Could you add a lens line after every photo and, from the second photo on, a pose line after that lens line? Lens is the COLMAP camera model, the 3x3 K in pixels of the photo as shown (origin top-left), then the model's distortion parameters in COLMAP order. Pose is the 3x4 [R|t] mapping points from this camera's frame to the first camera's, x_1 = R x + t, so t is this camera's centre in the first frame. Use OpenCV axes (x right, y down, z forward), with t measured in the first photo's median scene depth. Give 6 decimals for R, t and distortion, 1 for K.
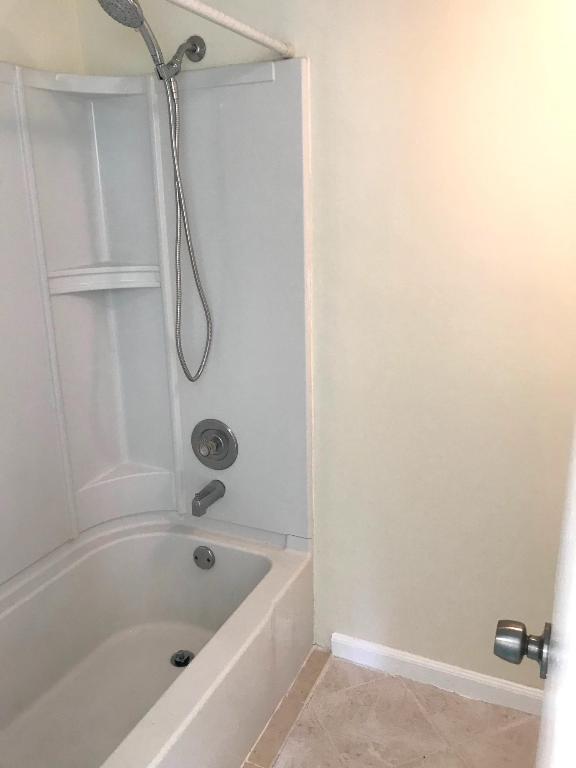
lens RADIAL K [[639.2, 0, 288.5], [0, 639.2, 384.3], [0, 0, 1]] dist [0.036173, -0.031576]
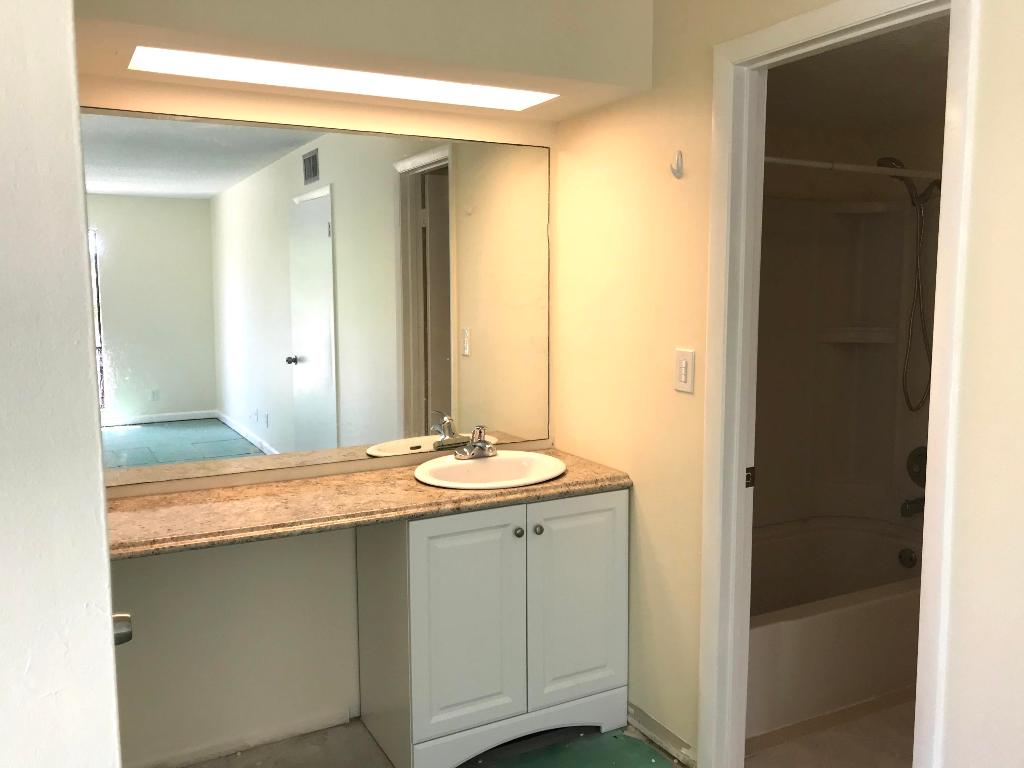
lens RADIAL K [[852.2, 0, 513.3], [0, 852.2, 382.1], [0, 0, 1]] dist [0.036173, -0.031576]
pose [[0.819830, 0.086380, -0.566054, 0.185380], [-0.146152, 0.987380, -0.061002, 0.171574], [0.553640, 0.132741, 0.822108, -1.007964]]
